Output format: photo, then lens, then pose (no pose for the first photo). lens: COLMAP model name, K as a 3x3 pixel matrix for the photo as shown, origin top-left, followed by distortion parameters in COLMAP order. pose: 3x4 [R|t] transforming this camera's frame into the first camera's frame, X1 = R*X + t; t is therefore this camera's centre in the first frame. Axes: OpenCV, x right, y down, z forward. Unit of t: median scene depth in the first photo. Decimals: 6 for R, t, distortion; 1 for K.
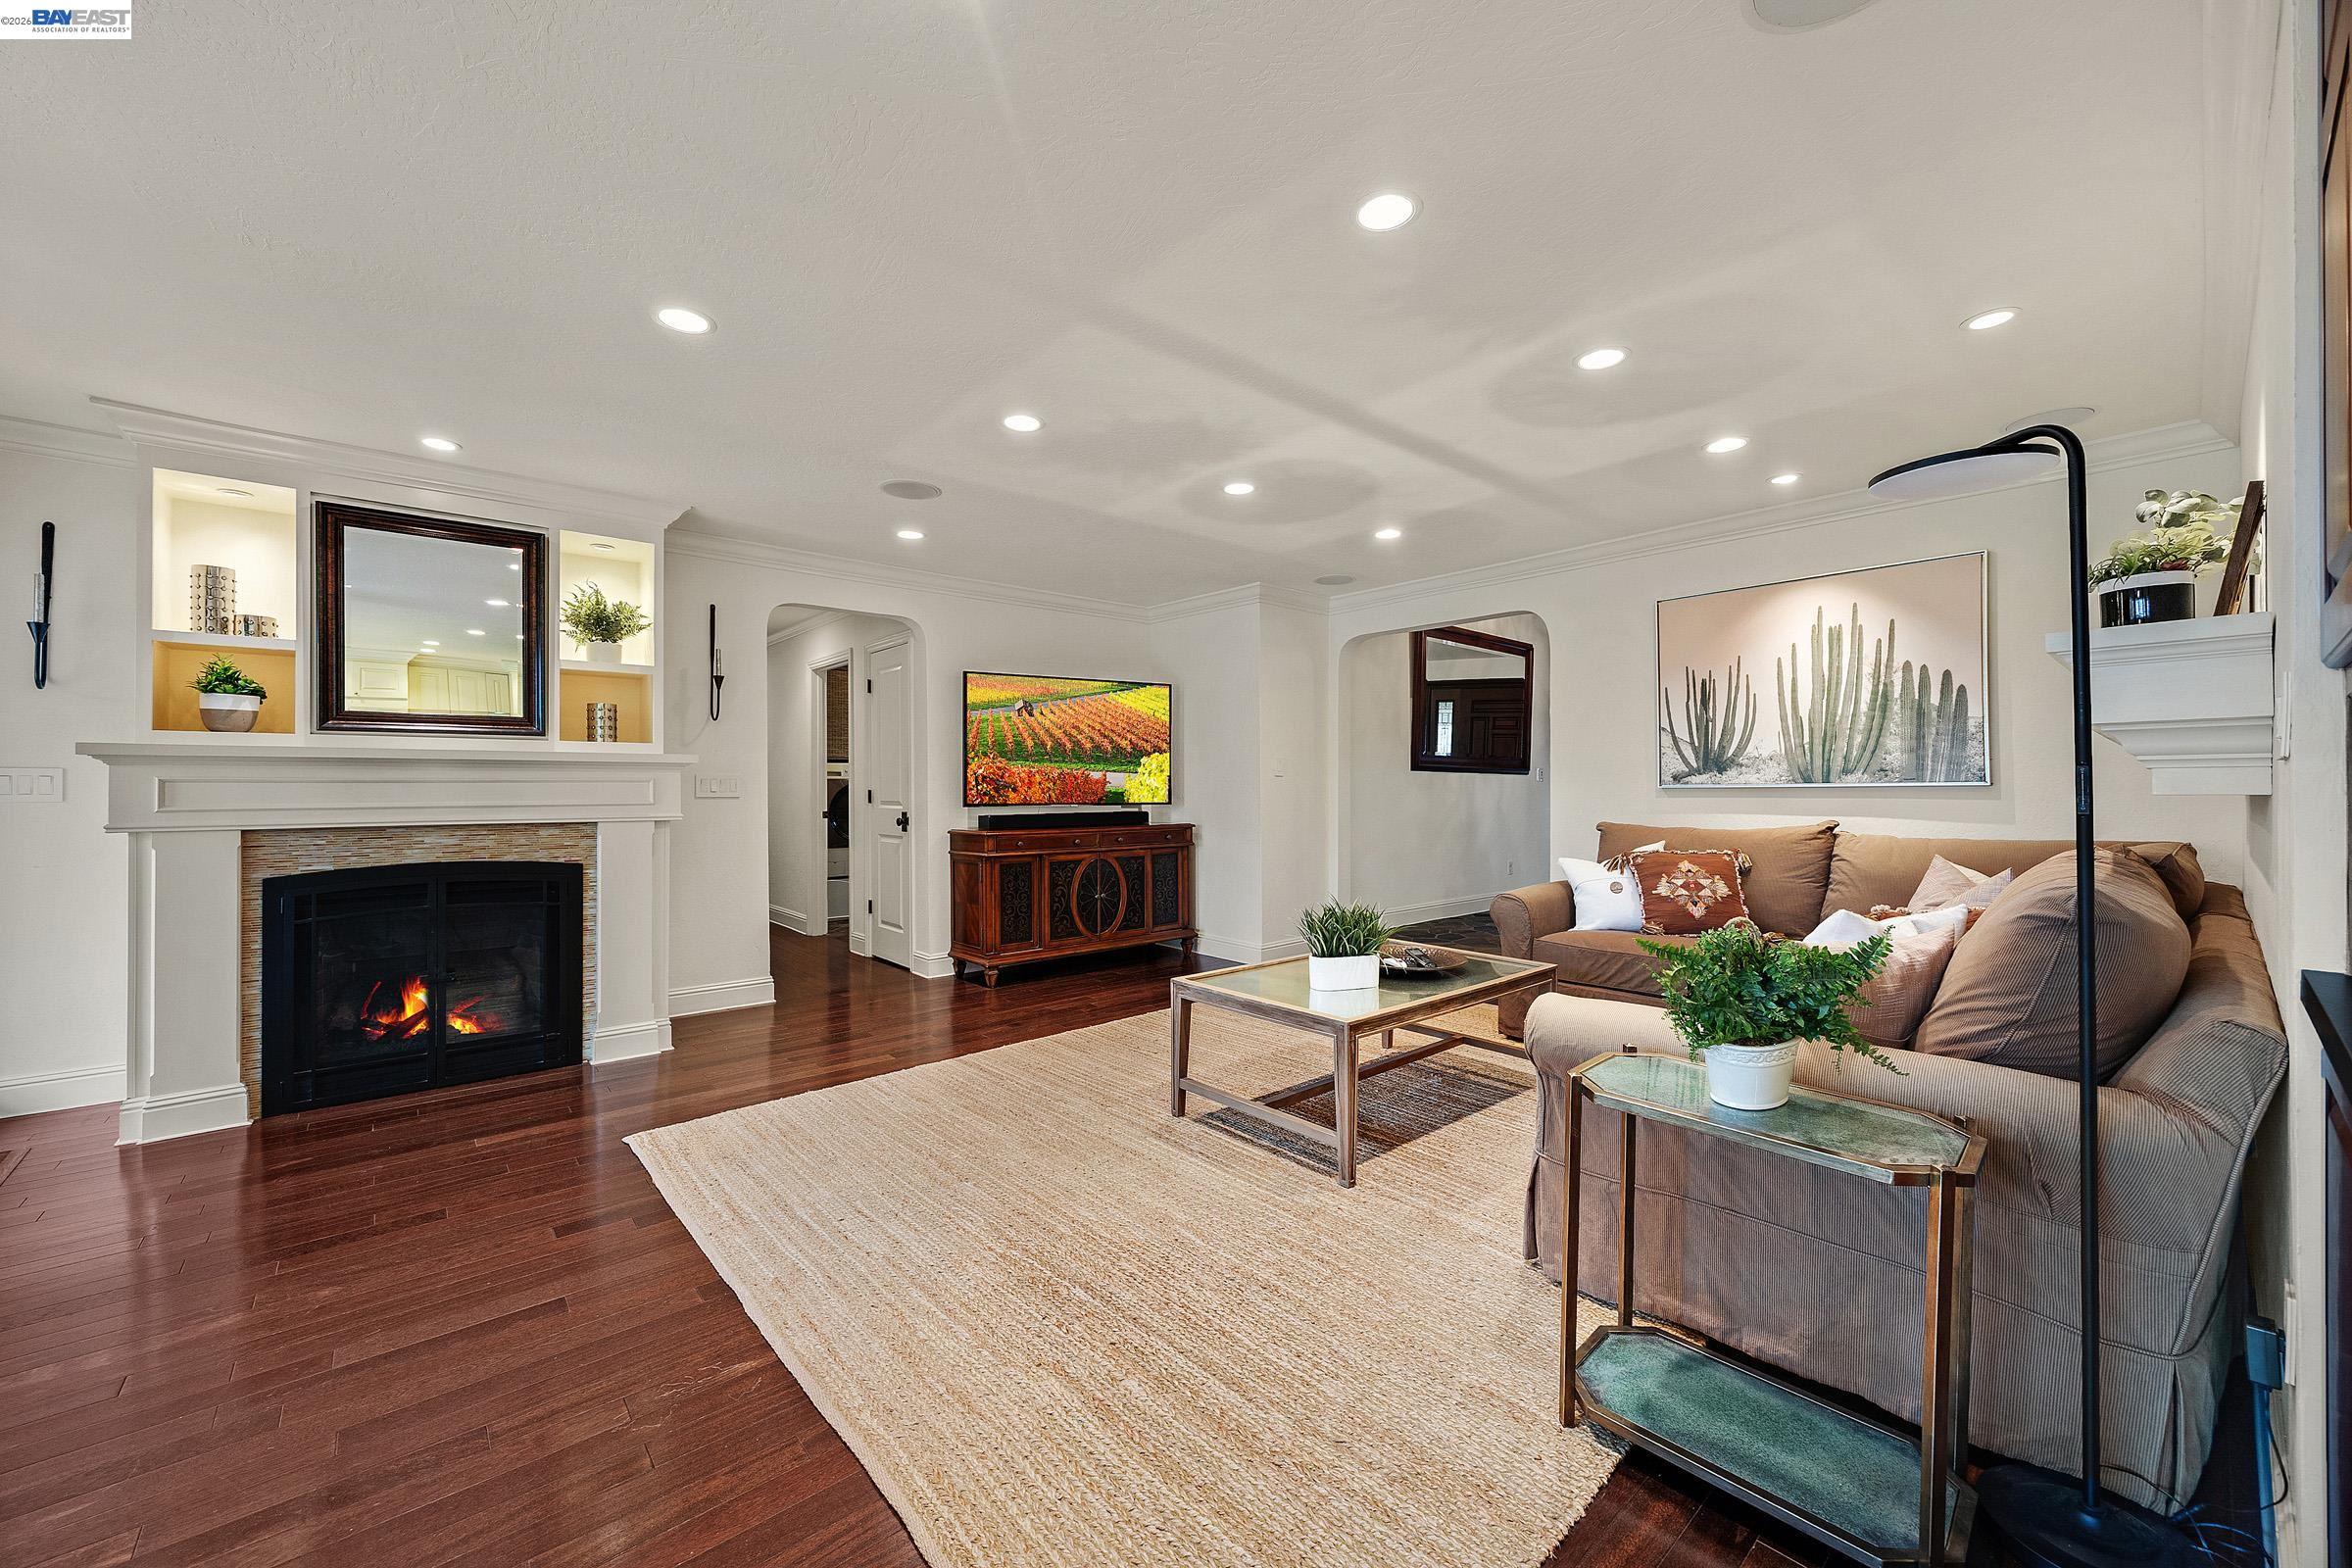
lens RADIAL K [[898.9, 0, 1176.0], [0, 898.9, 784.0], [0, 0, 1]] dist [-0.002130, -0.000486]
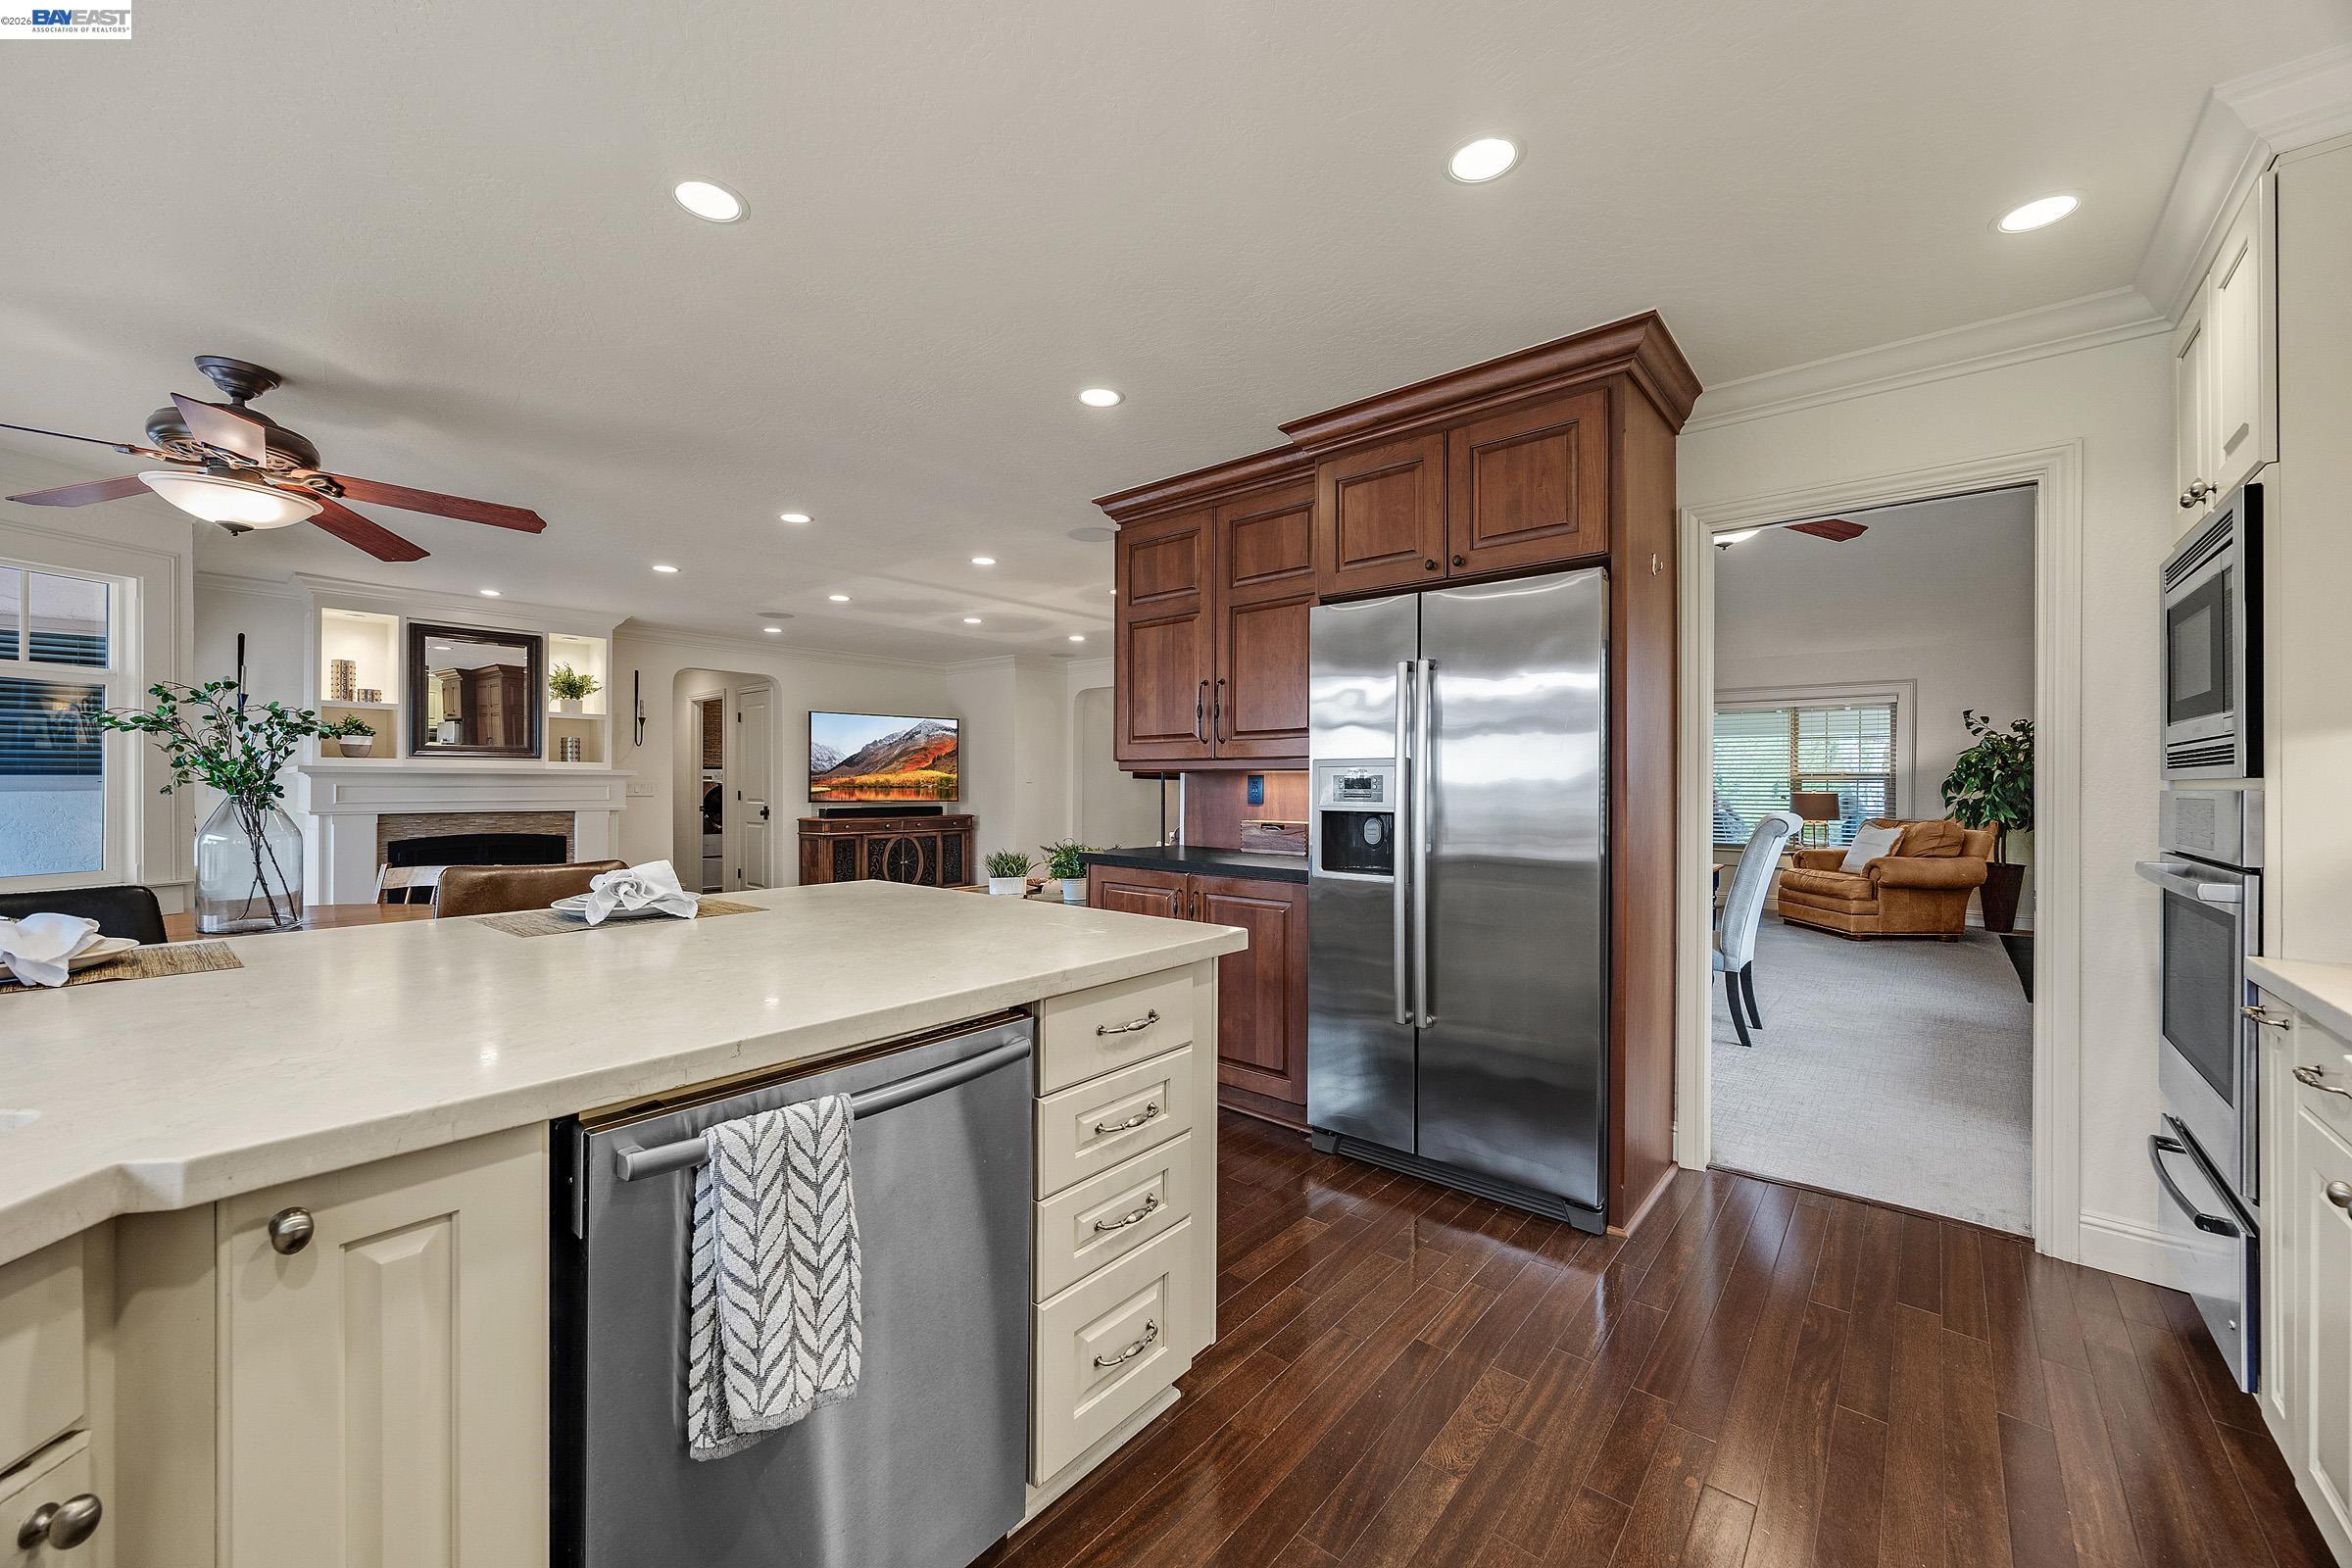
lens RADIAL K [[898.9, 0, 1176.0], [0, 898.9, 784.0], [0, 0, 1]] dist [-0.002130, -0.000486]
pose [[0.989003, 0.004547, 0.147824, 0.195011], [-0.004798, 0.999988, 0.001343, -0.013926], [-0.147816, -0.002038, 0.989013, -0.750953]]
